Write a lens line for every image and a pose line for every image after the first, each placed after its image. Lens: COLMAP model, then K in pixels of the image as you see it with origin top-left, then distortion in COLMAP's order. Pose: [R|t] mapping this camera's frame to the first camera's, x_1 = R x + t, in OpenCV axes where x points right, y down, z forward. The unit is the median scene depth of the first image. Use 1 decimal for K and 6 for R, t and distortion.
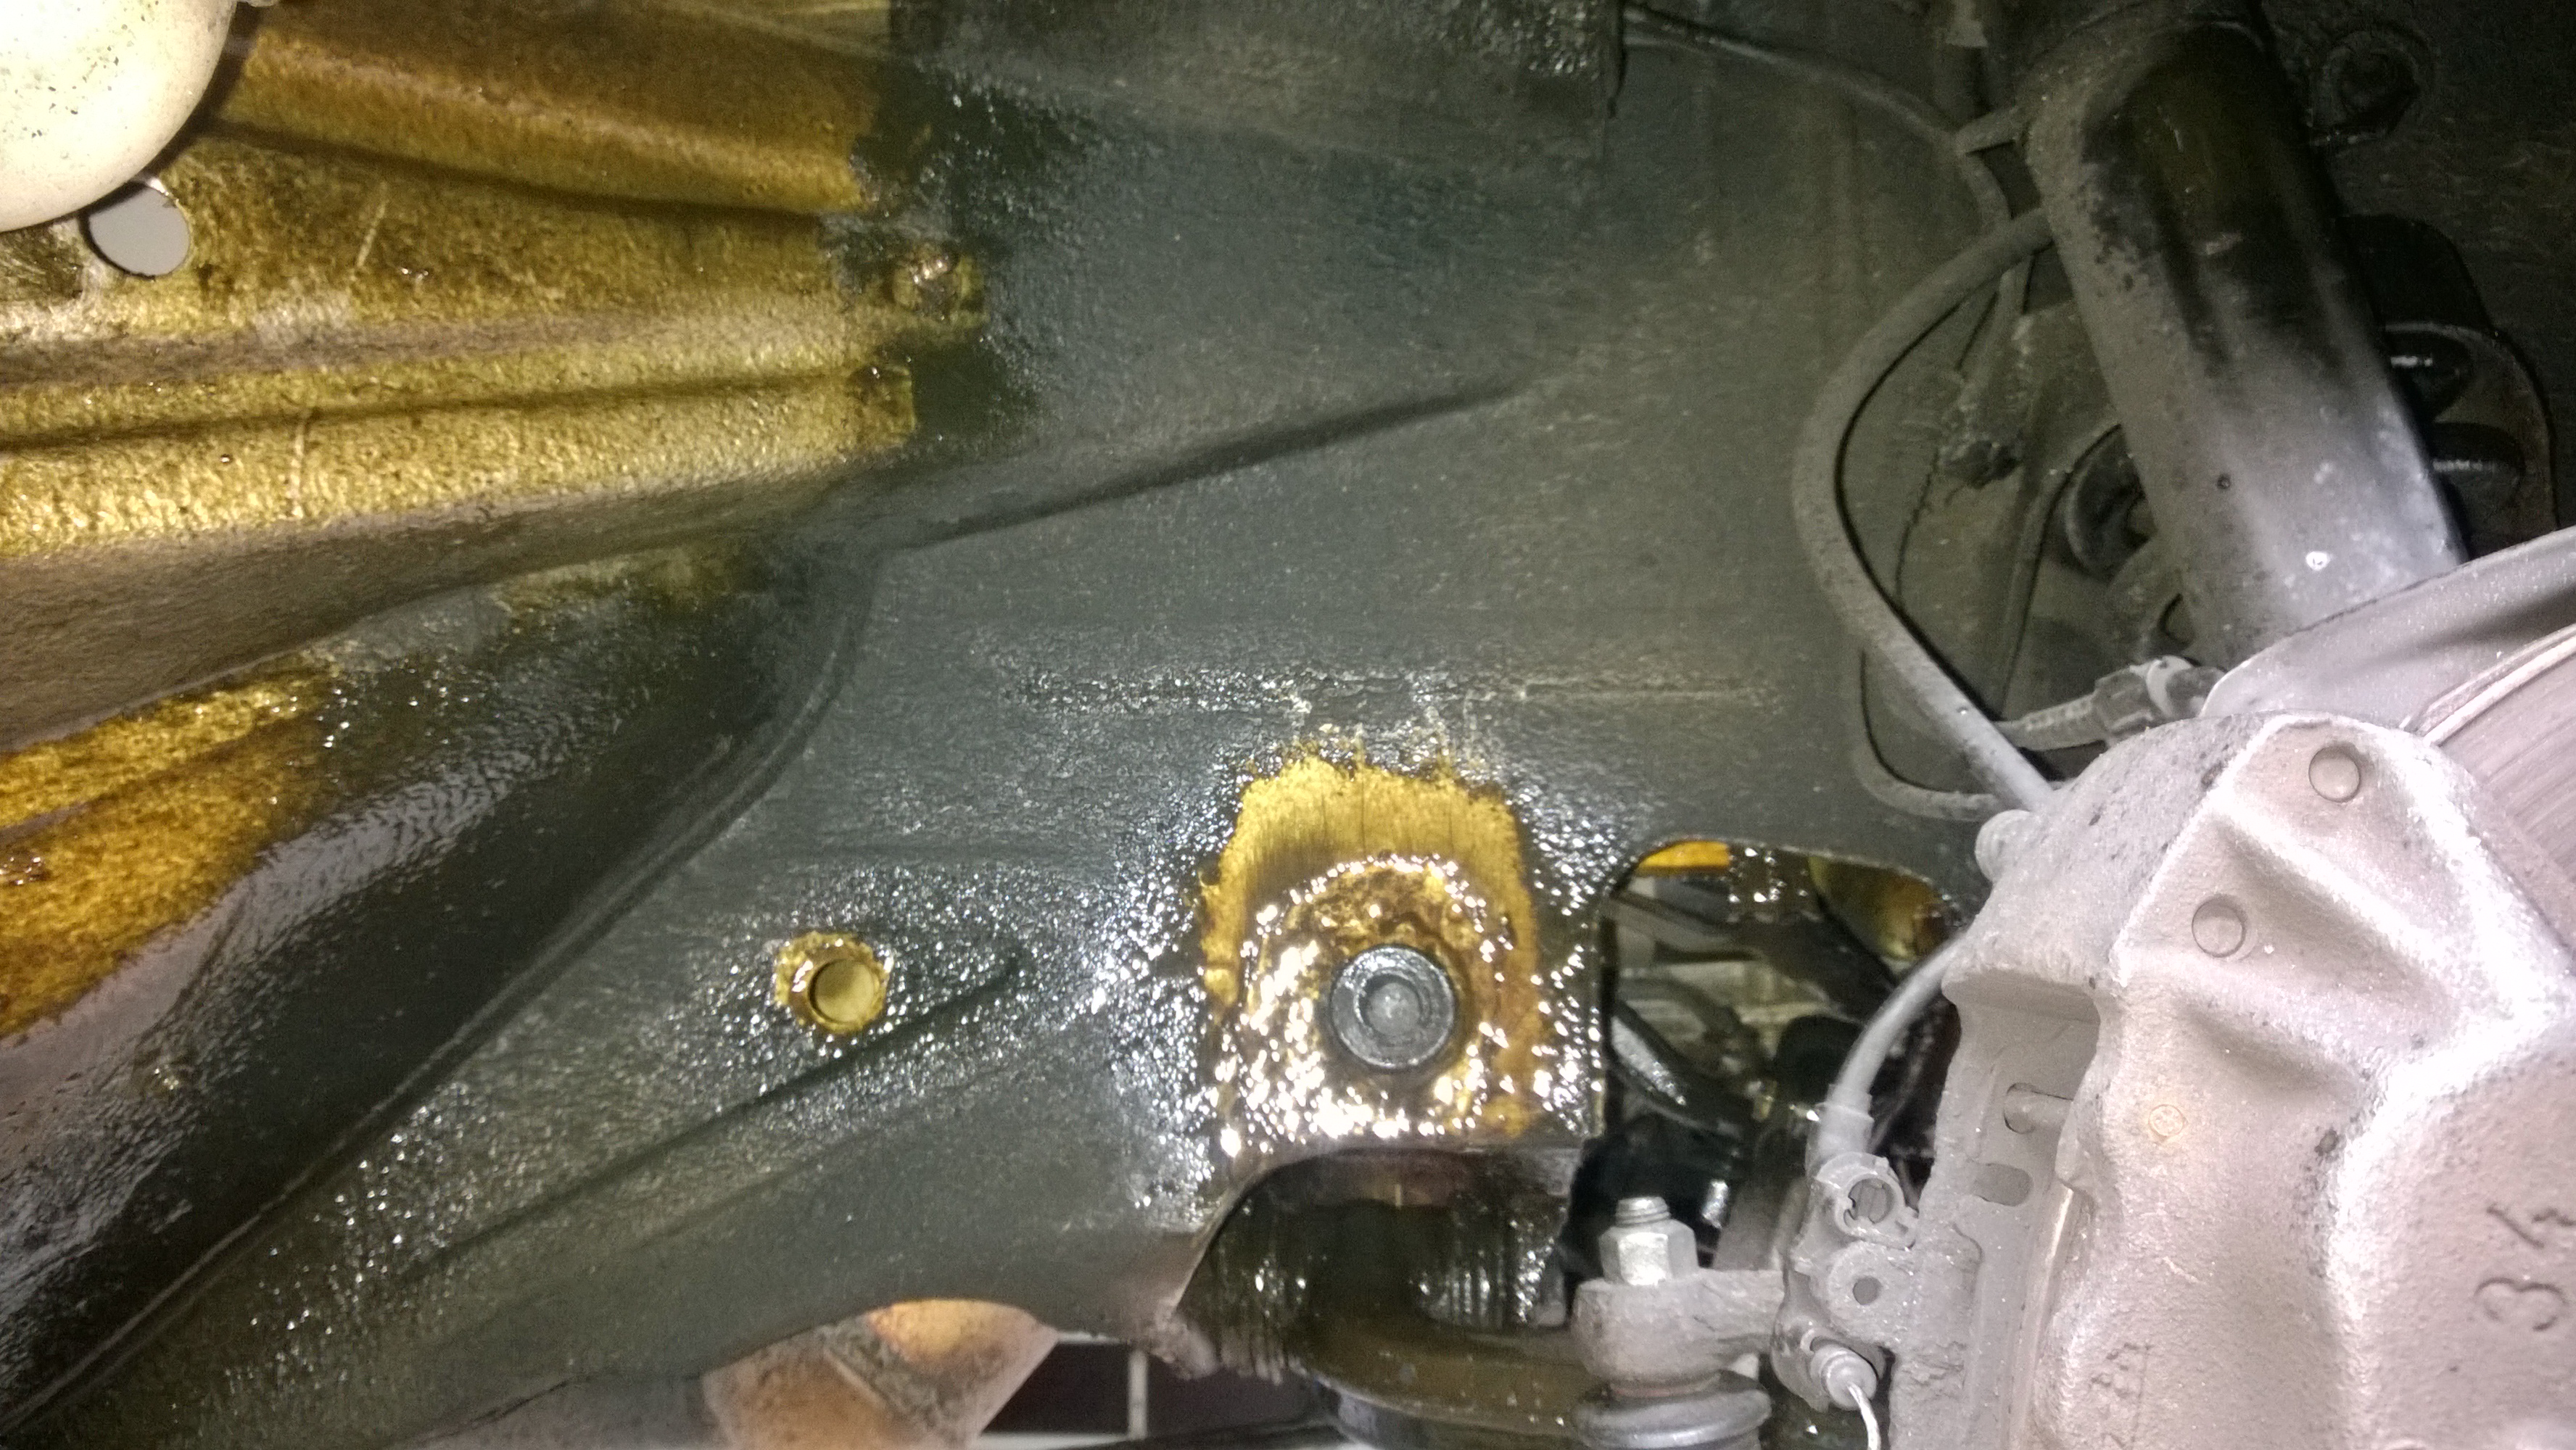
lens RADIAL K [[1997.2, 0, 1274.3], [0, 1997.2, 736.8], [0, 0, 1]] dist [-0.001661, -0.007303]
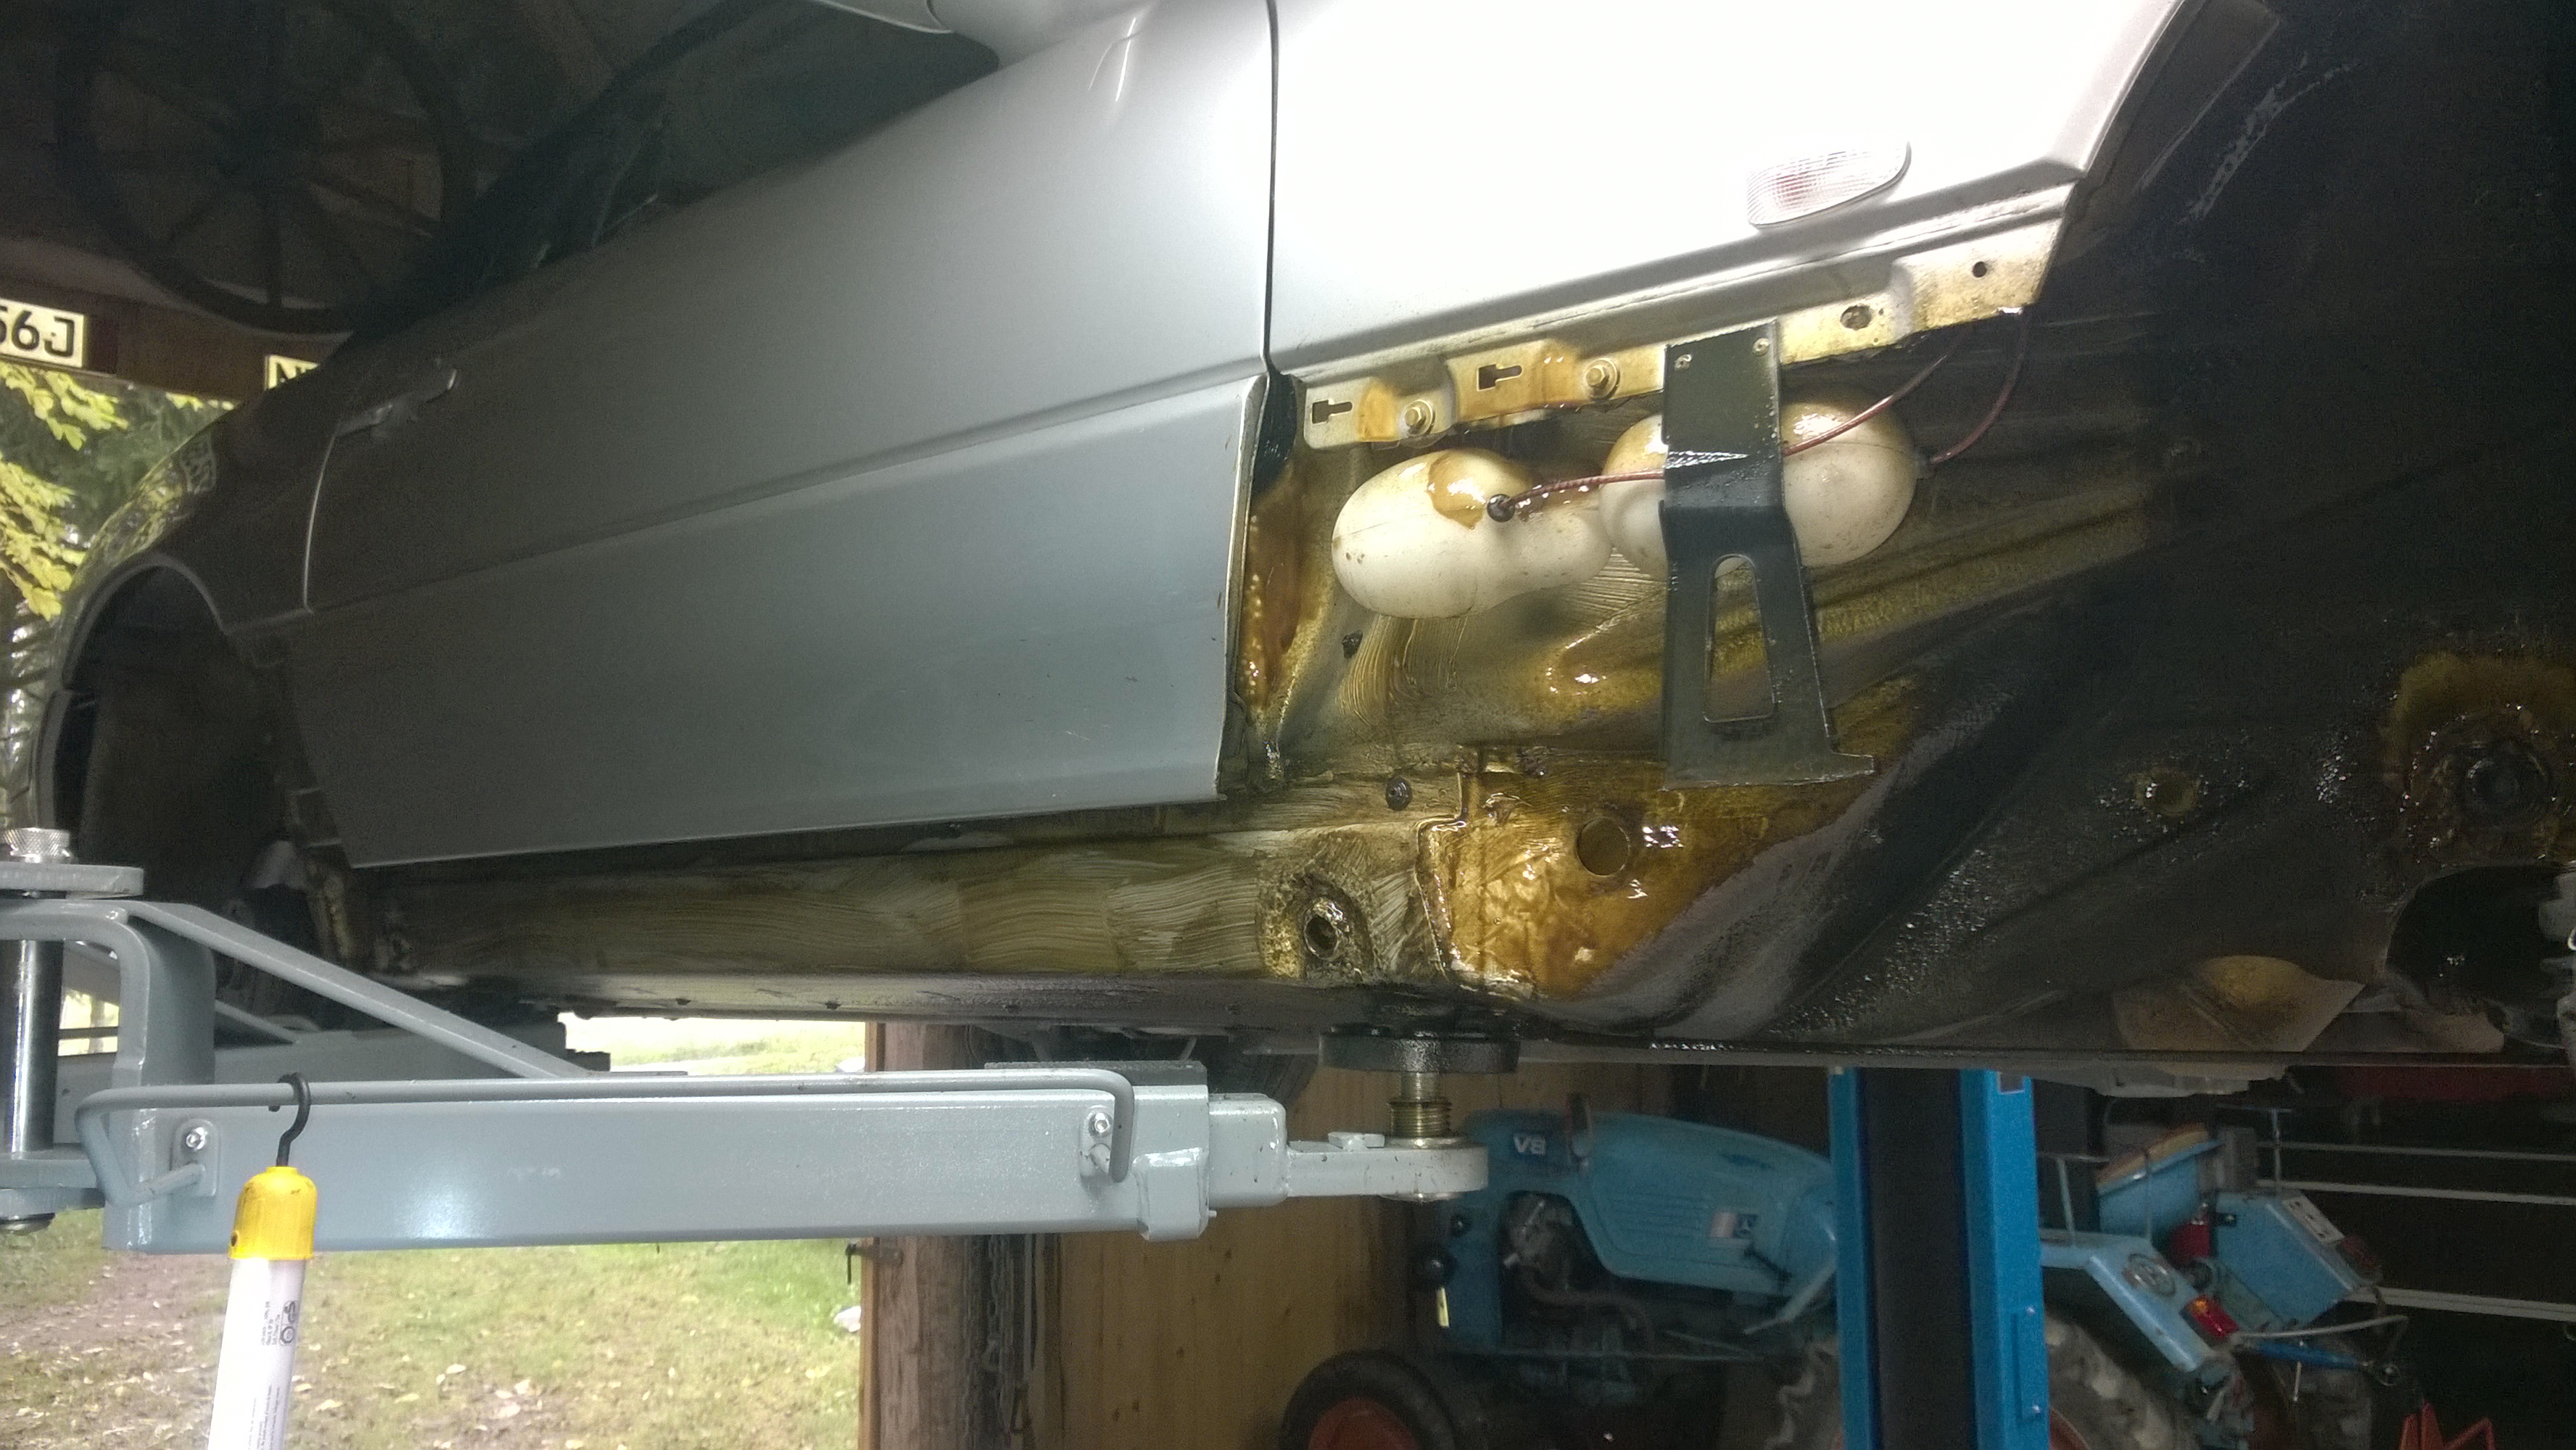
lens RADIAL K [[1997.2, 0, 1274.3], [0, 1997.2, 736.8], [0, 0, 1]] dist [-0.001661, -0.007303]
pose [[0.789816, -0.072230, -0.609076, 0.283046], [0.107973, 0.993907, 0.022147, -0.068082], [0.603765, -0.083256, 0.792803, -1.072562]]
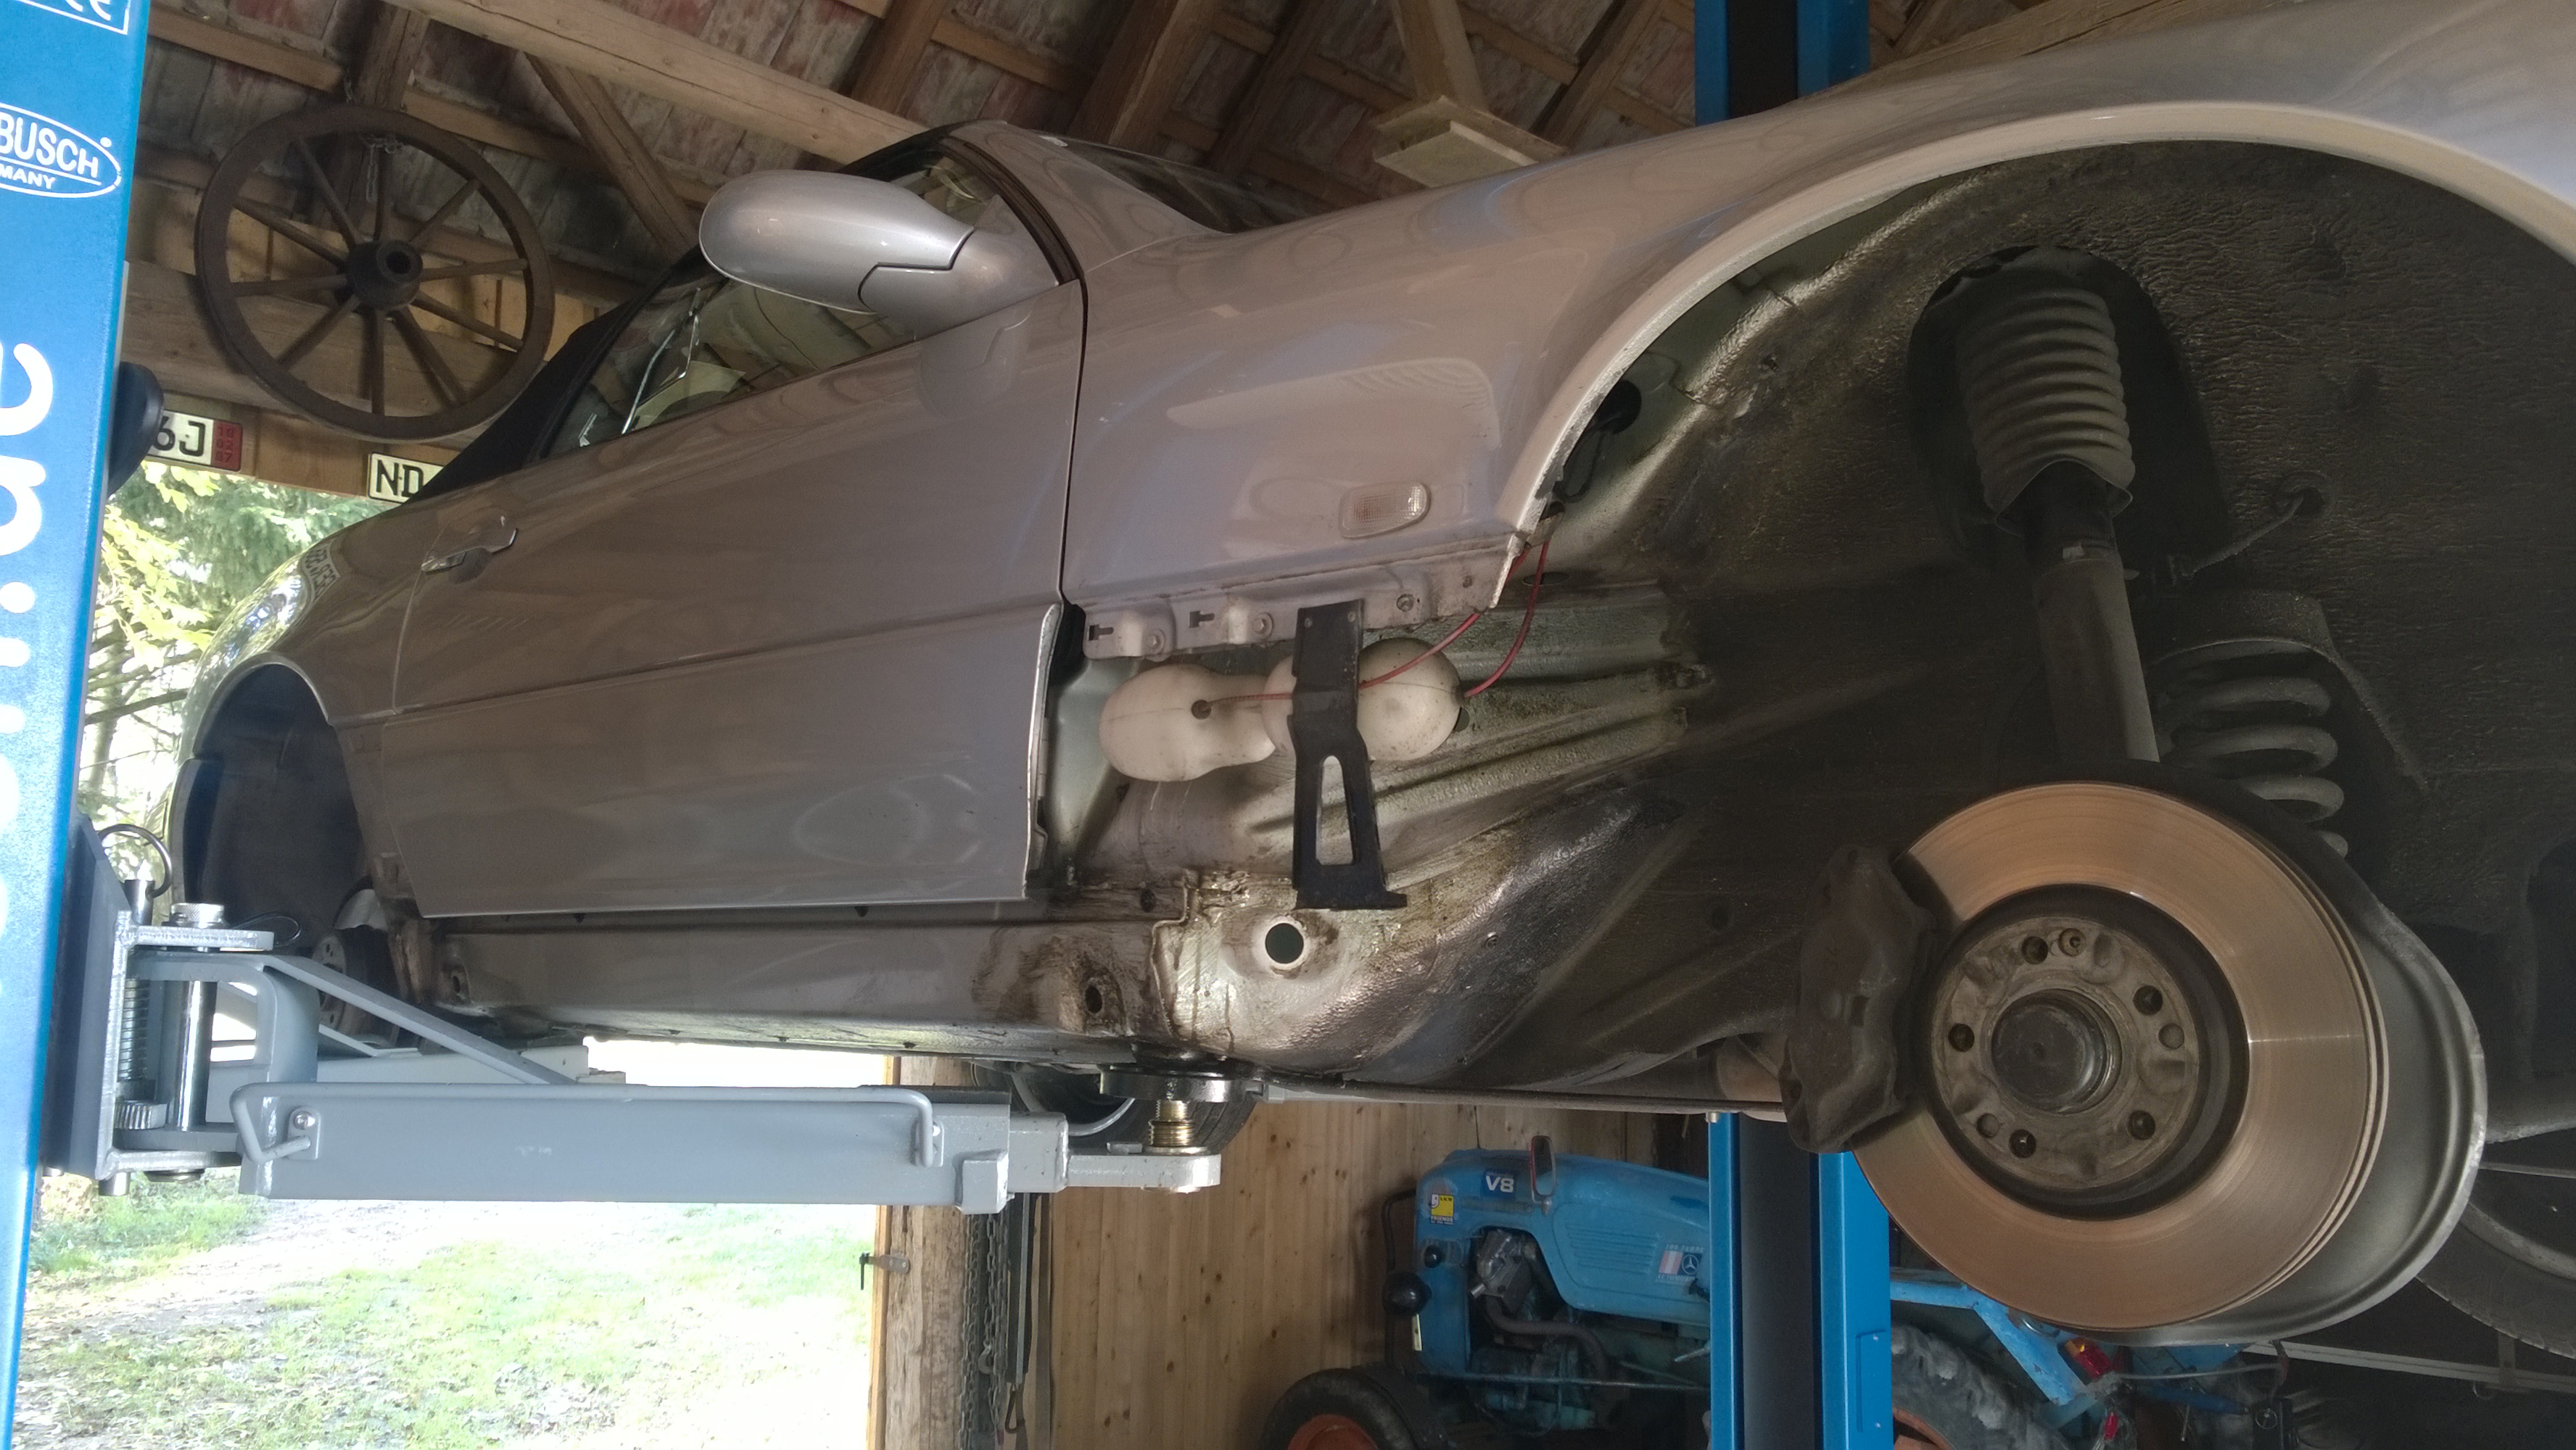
lens RADIAL K [[1997.2, 0, 1274.3], [0, 1997.2, 736.8], [0, 0, 1]] dist [-0.001661, -0.007303]
pose [[0.768821, -0.066563, -0.635991, 1.054406], [0.085717, 0.996319, -0.000655, -0.160676], [0.633693, -0.054012, 0.771697, -1.442265]]
